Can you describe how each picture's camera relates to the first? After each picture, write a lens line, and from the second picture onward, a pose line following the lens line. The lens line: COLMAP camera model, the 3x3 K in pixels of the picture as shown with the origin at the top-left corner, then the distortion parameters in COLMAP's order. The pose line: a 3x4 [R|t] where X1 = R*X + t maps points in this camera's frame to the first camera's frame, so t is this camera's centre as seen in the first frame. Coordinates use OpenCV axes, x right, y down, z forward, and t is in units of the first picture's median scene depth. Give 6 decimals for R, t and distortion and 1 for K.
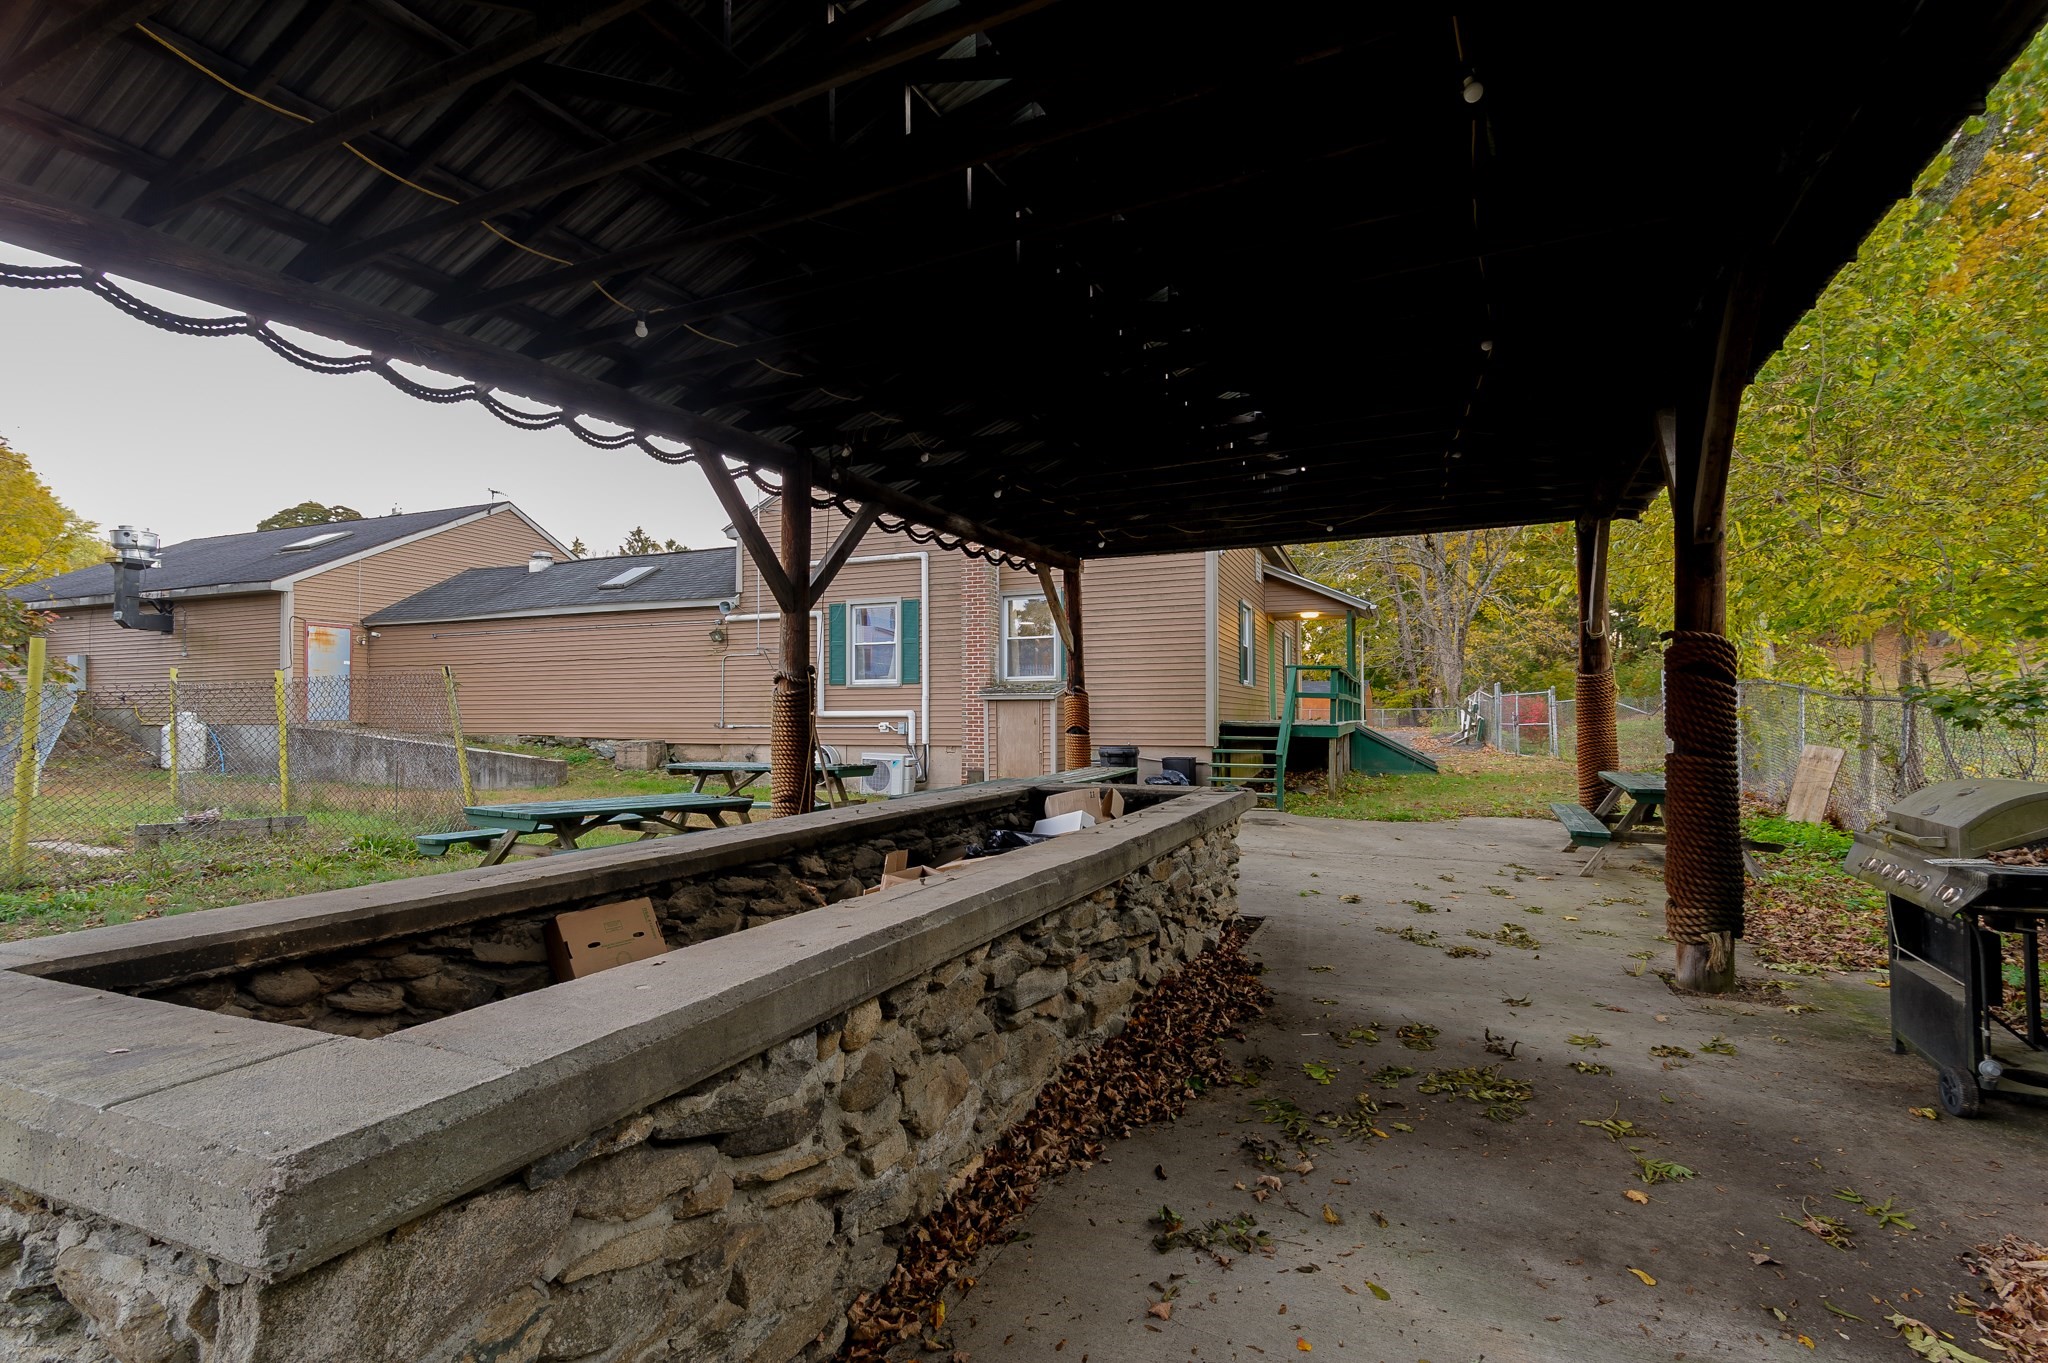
lens RADIAL K [[961.6, 0, 1024.0], [0, 961.6, 681.5], [0, 0, 1]] dist [0.003645, -0.000008]
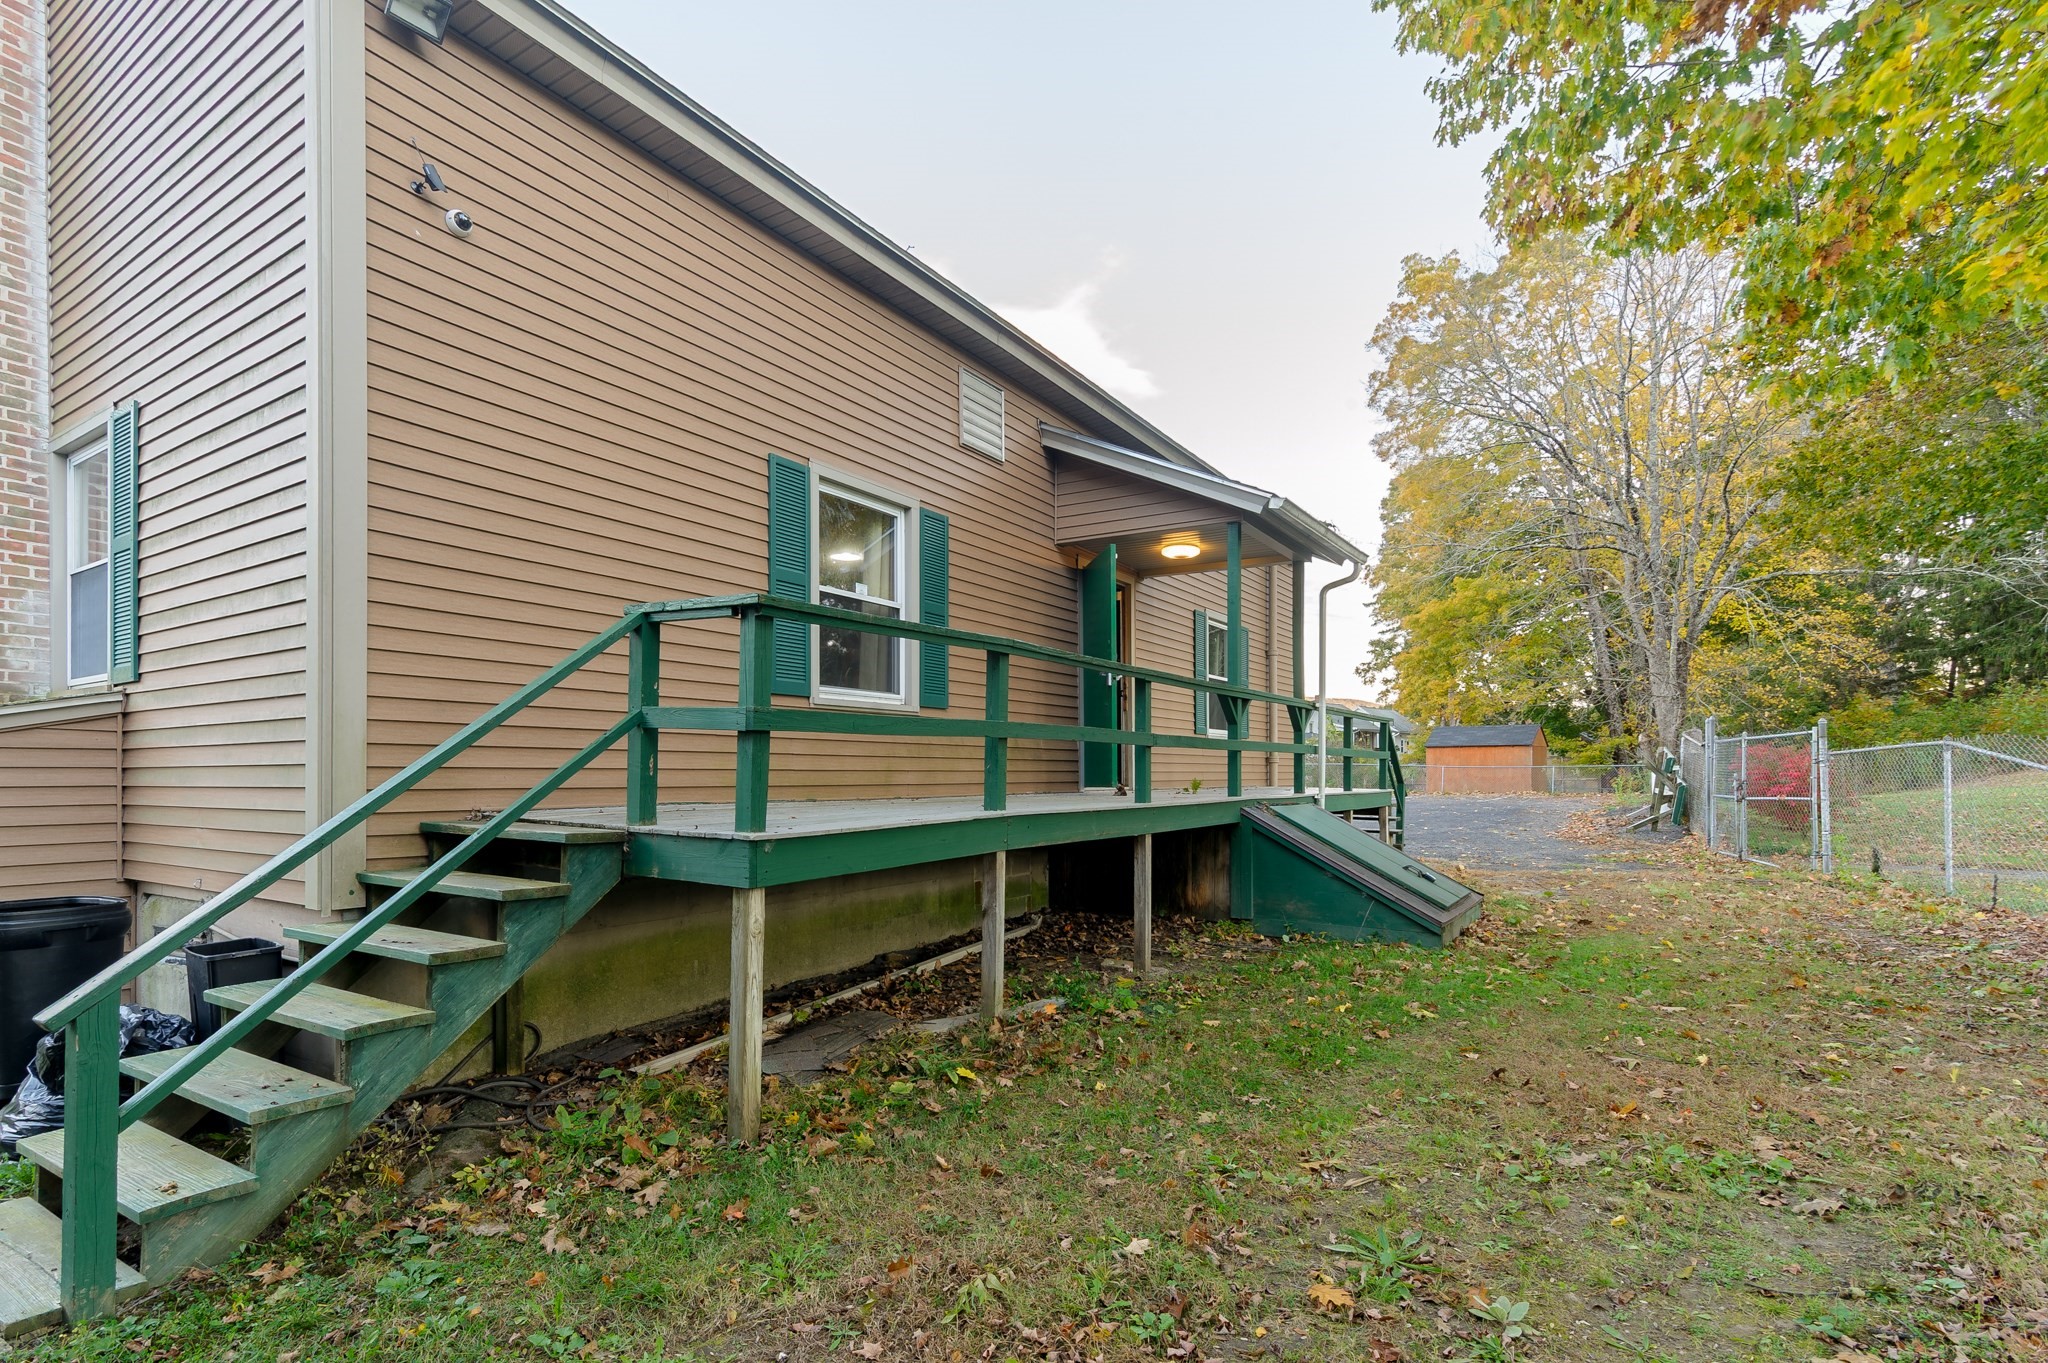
lens RADIAL K [[1004.1, 0, 1022.4], [0, 1004.1, 784.1], [0, 0, 1]] dist [0.001474, 0.000051]
pose [[0.981724, 0.003850, -0.190271, 0.341958], [0.005163, 0.998889, 0.046848, 0.015299], [0.190240, -0.046974, 0.980613, 0.583742]]
